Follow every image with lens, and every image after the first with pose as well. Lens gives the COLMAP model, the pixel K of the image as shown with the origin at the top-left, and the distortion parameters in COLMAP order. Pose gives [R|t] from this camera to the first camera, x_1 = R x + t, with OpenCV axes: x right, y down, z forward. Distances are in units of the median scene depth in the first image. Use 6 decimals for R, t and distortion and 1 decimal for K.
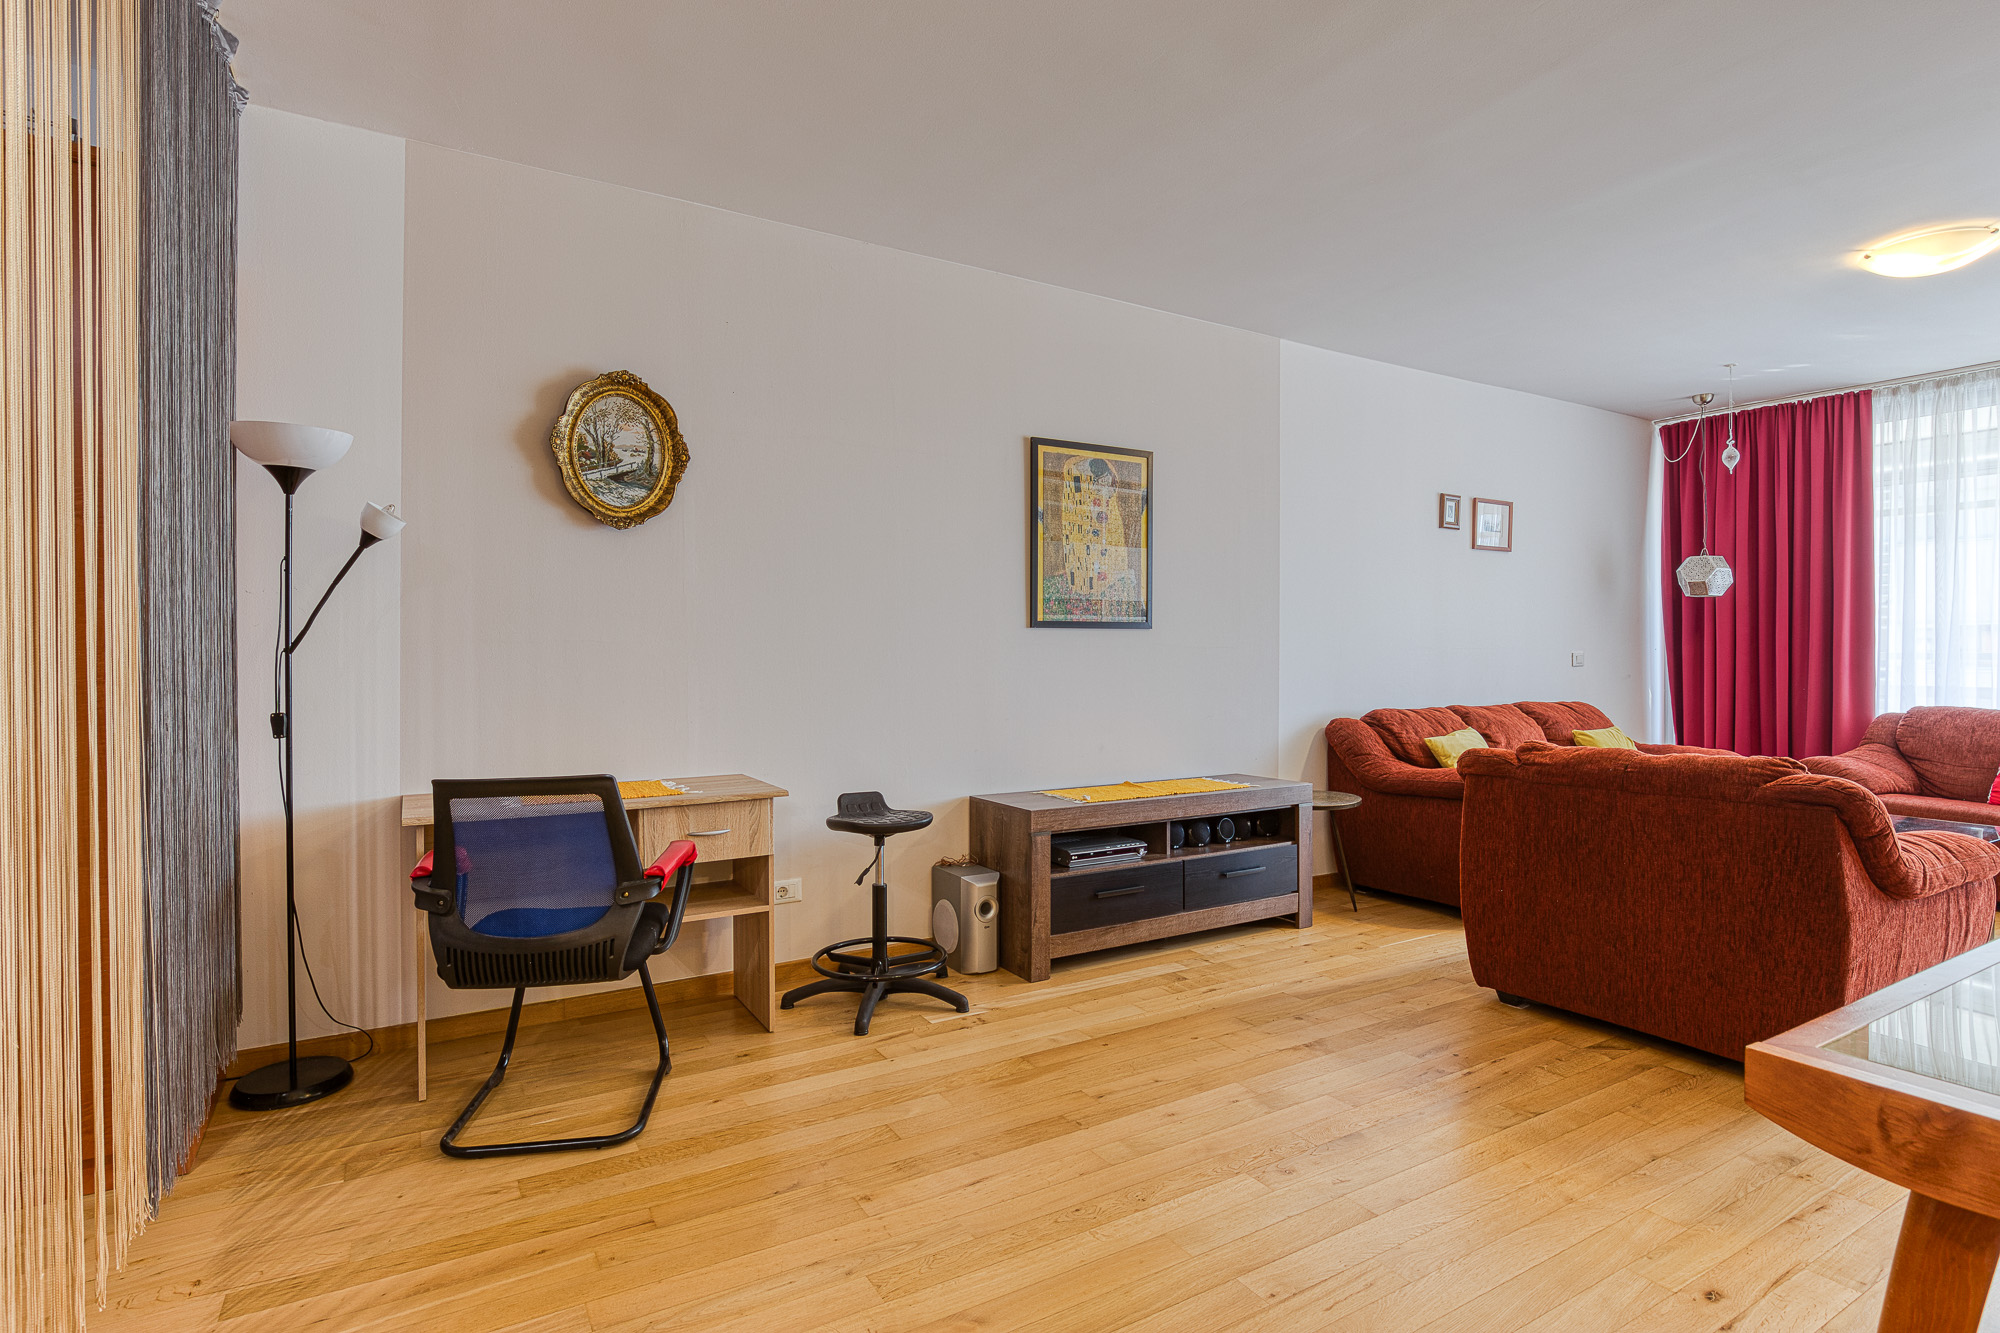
lens RADIAL K [[1009.3, 0, 1017.9], [0, 1009.3, 671.0], [0, 0, 1]] dist [-0.017004, 0.002146]
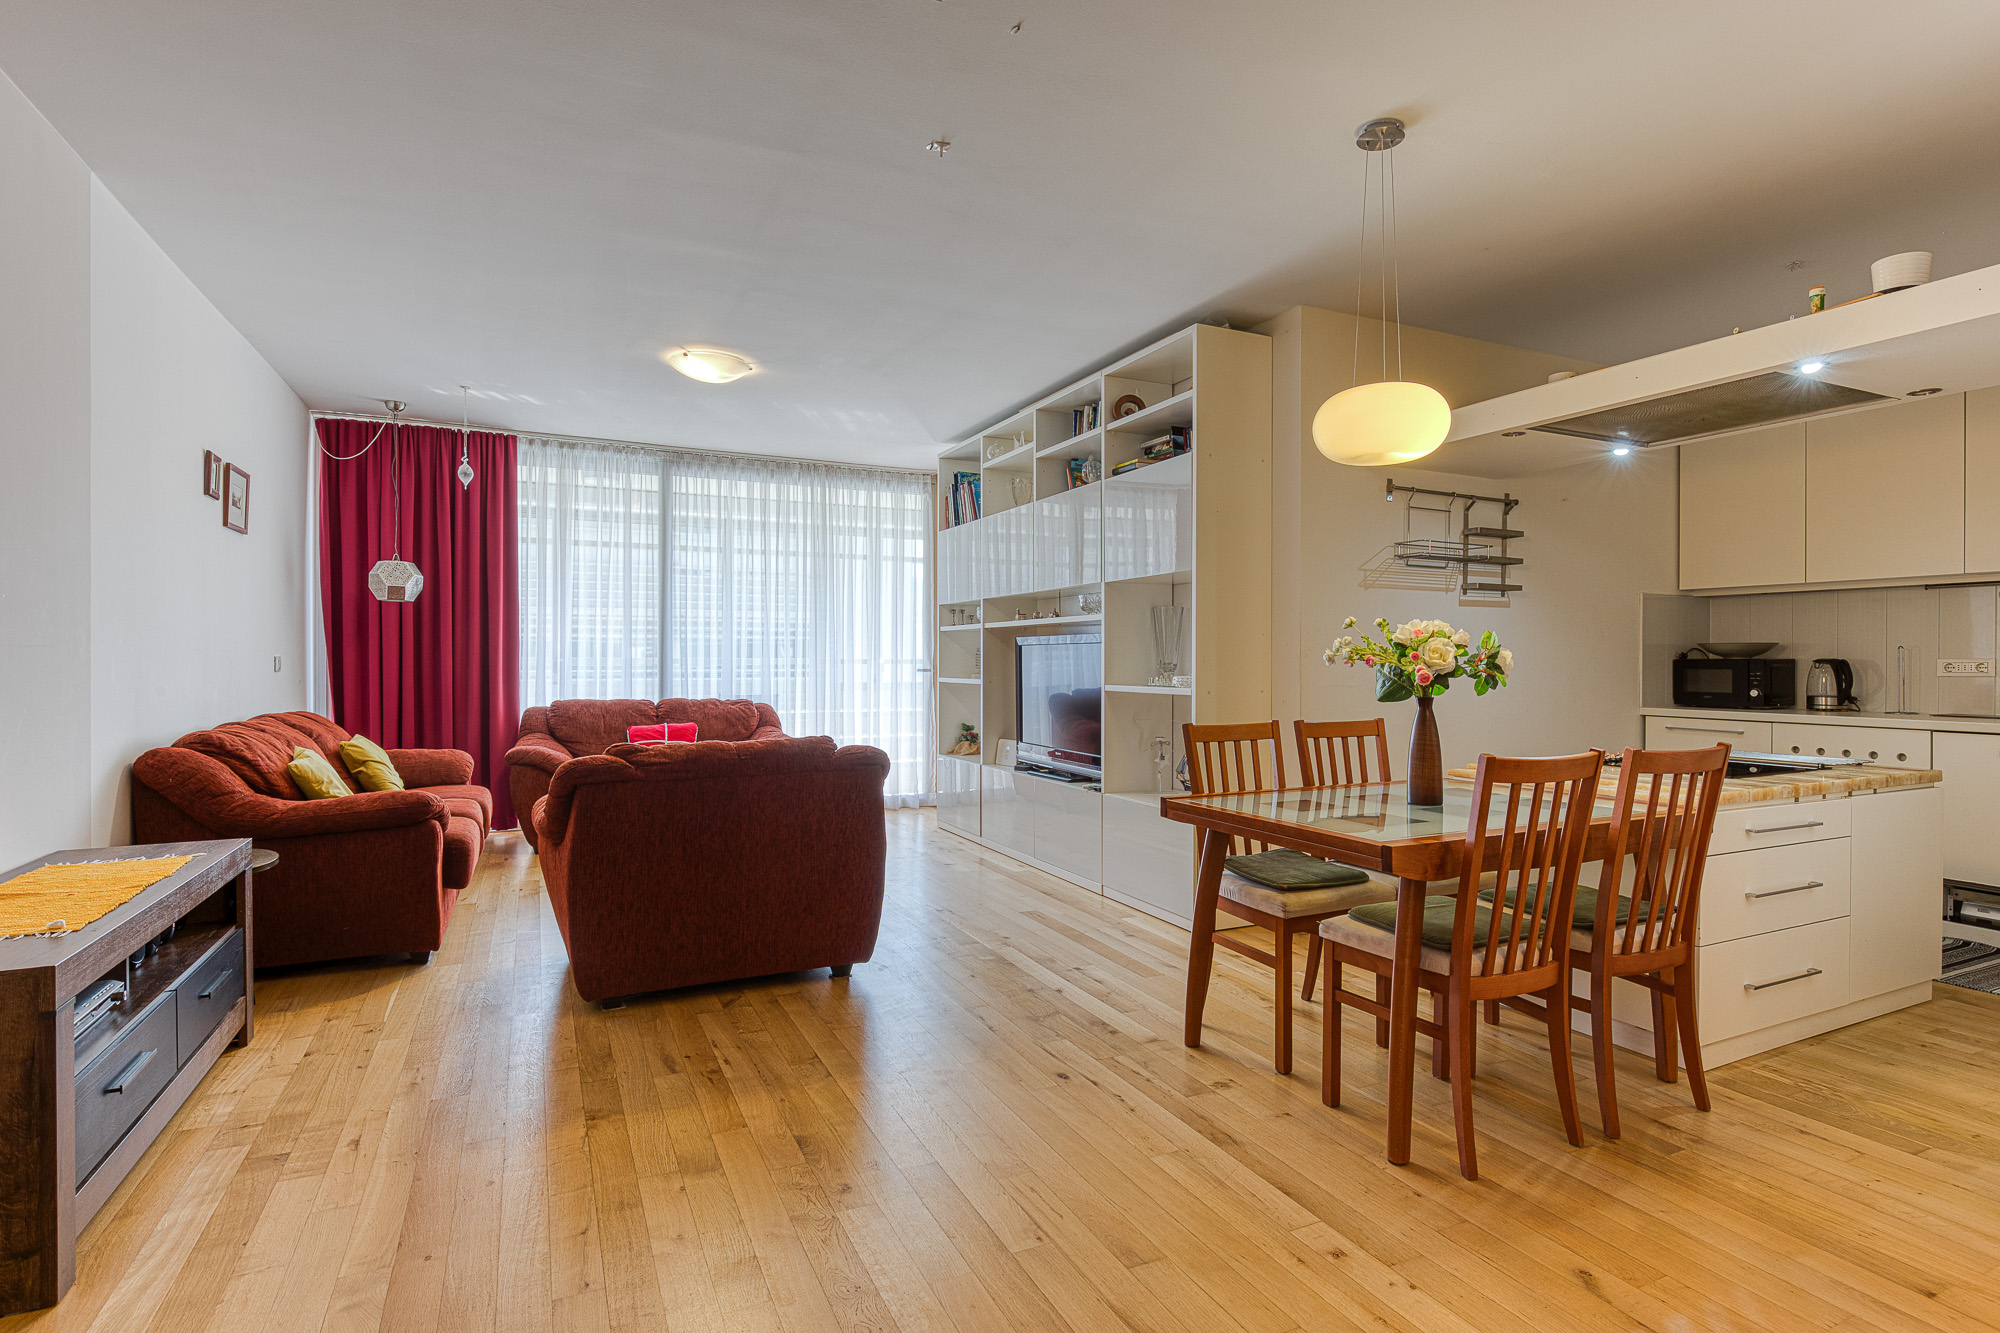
lens RADIAL K [[1009.3, 0, 1010.9], [0, 1009.3, 655.1], [0, 0, 1]] dist [-0.017004, 0.002146]
pose [[0.097852, 0.003369, 0.995195, -0.371072], [0.013871, 0.999893, -0.004749, -0.007953], [-0.995104, 0.014269, 0.097795, 0.394612]]
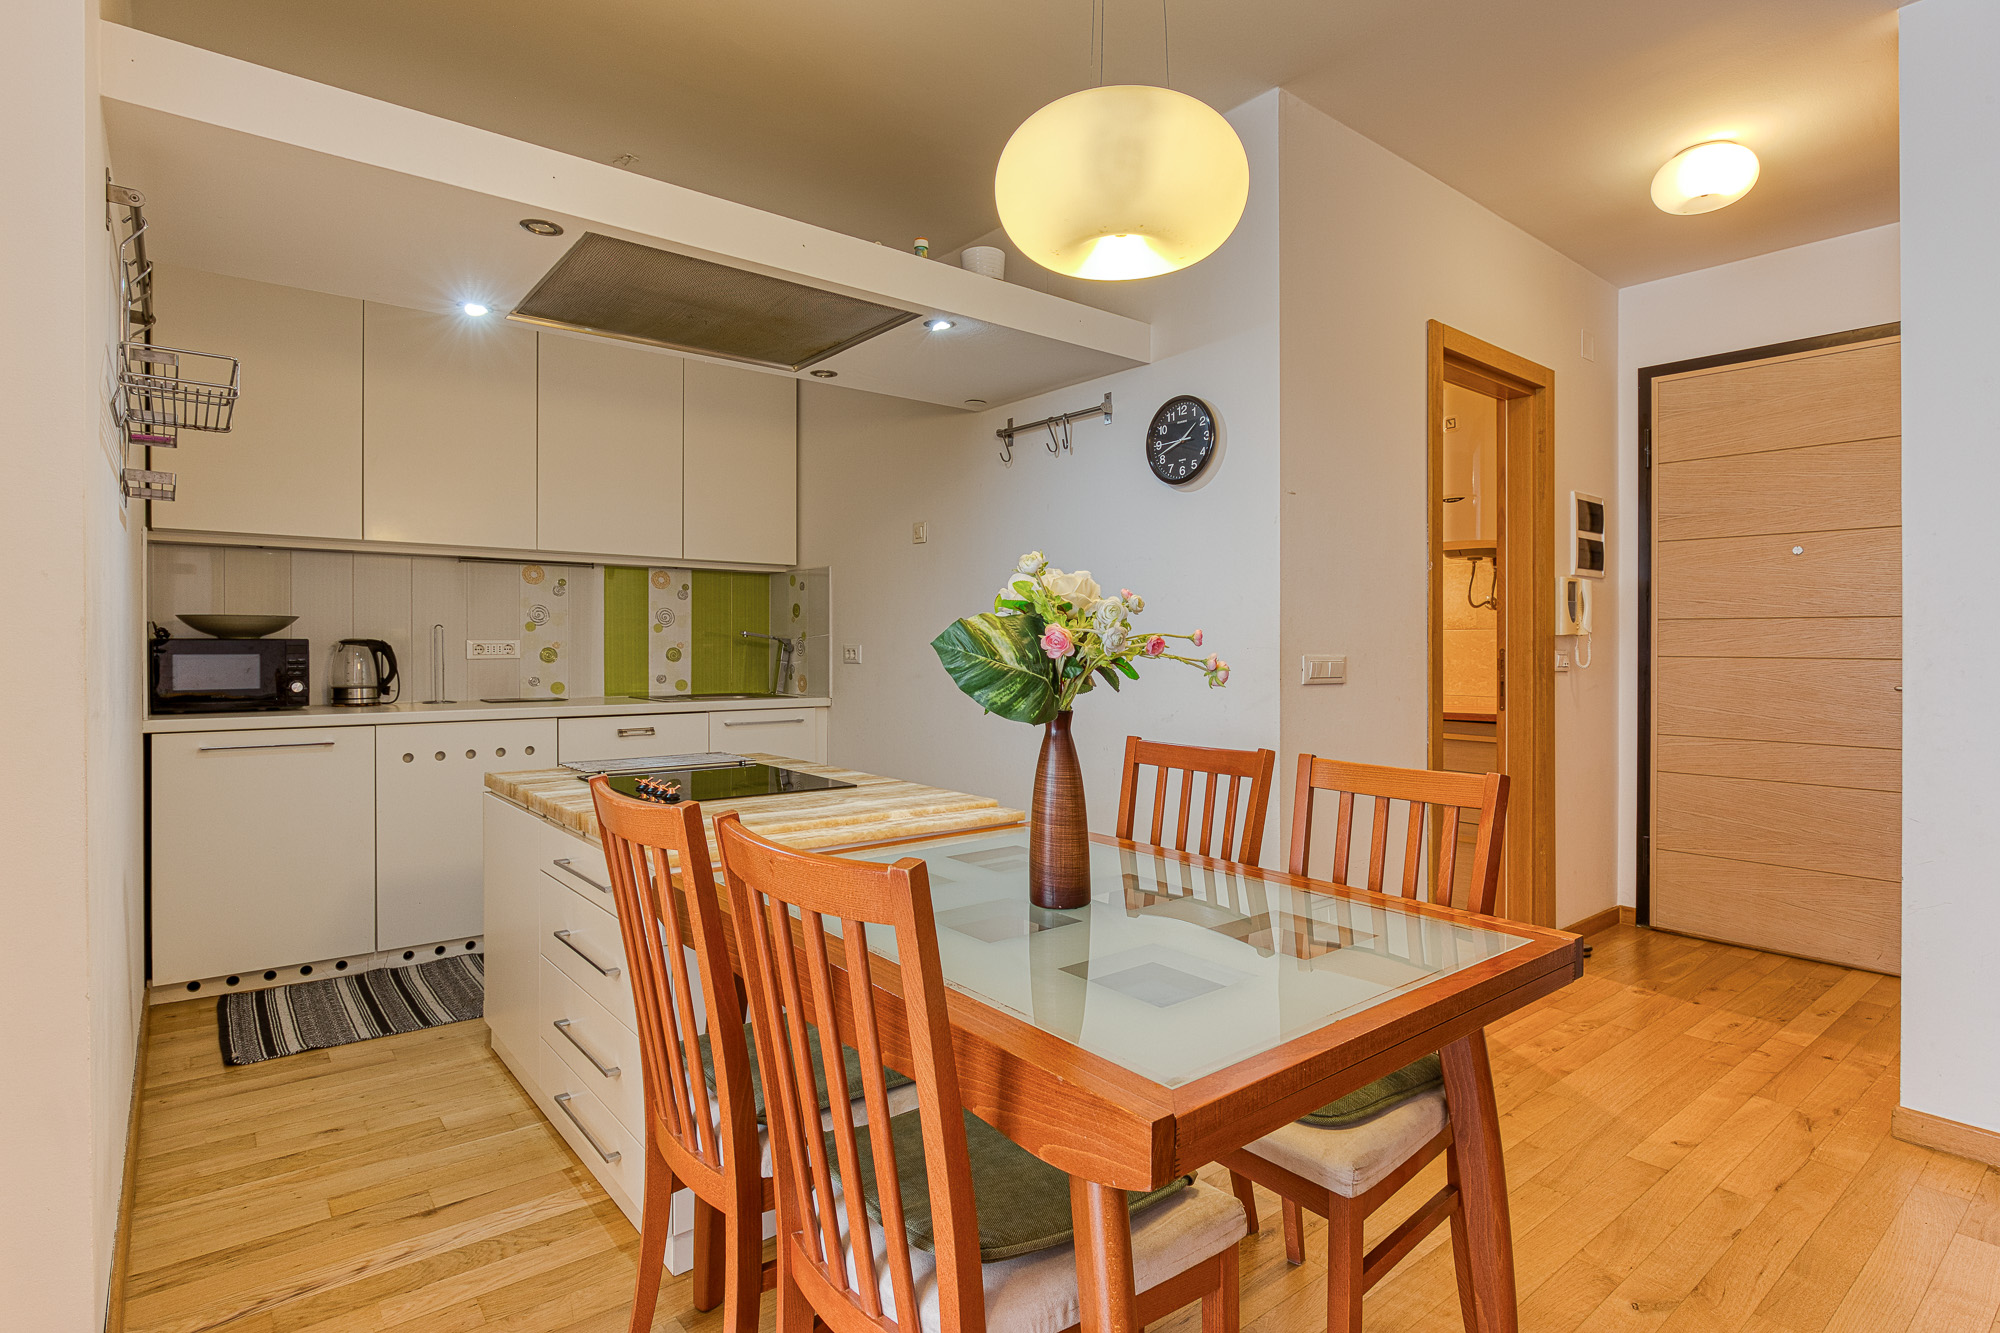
lens RADIAL K [[1009.3, 0, 1011.9], [0, 1009.3, 646.4], [0, 0, 1]] dist [-0.017004, 0.002146]
pose [[-0.990844, -0.001623, -0.135001, 0.351665], [-0.003608, 0.999889, 0.014466, -0.004701], [0.134963, 0.014820, -0.990740, 0.527709]]
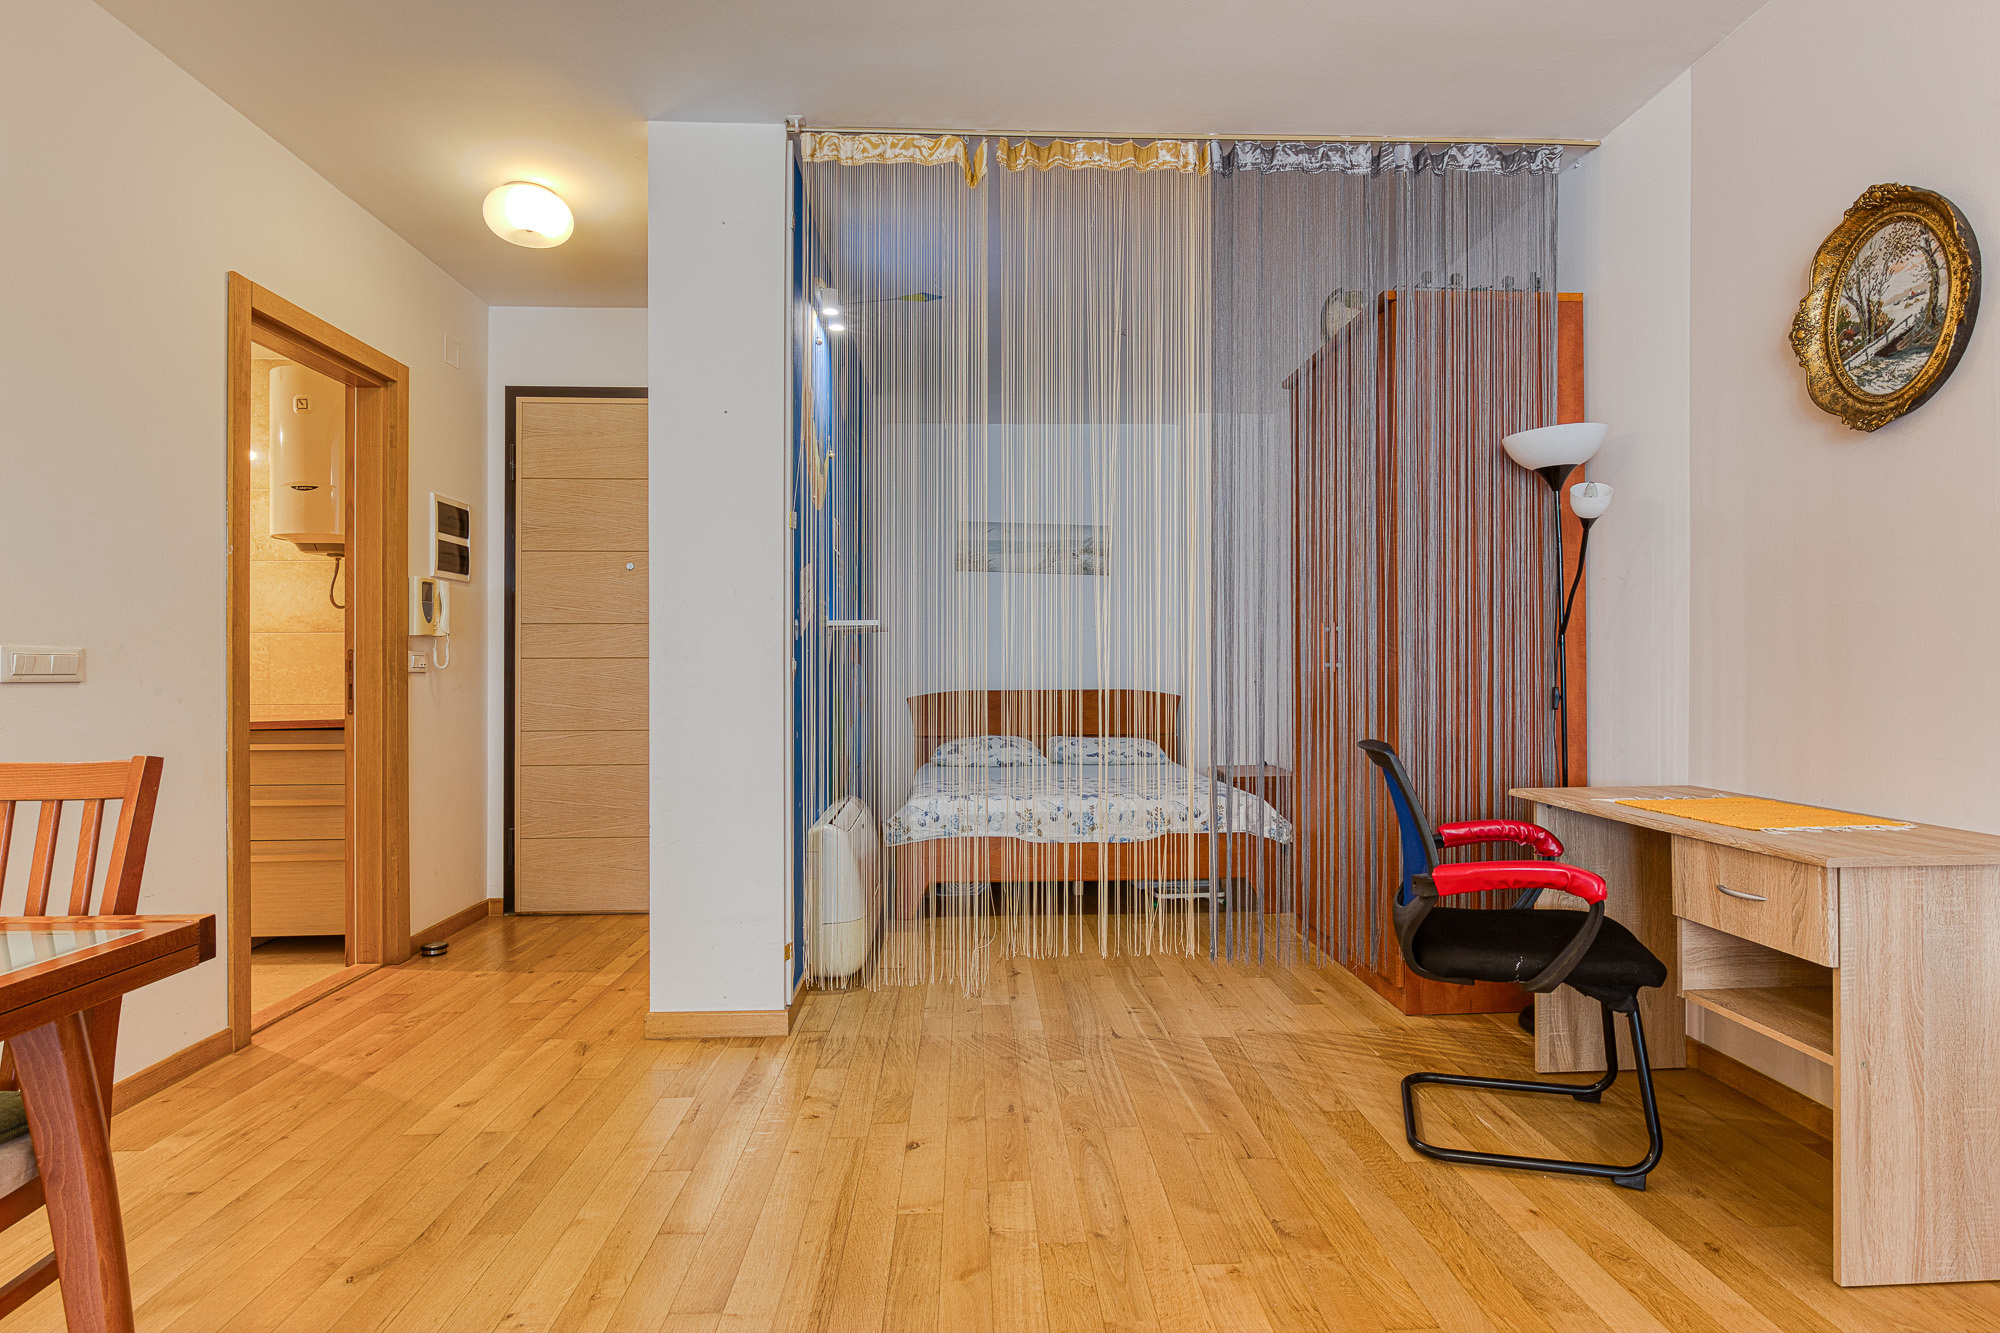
lens RADIAL K [[1009.3, 0, 1018.0], [0, 1009.3, 665.0], [0, 0, 1]] dist [-0.017004, 0.002146]
pose [[-0.479082, 0.003383, -0.877764, 0.305004], [-0.002710, 0.999982, 0.005334, 0.006984], [0.877766, 0.004934, -0.479064, 0.566165]]
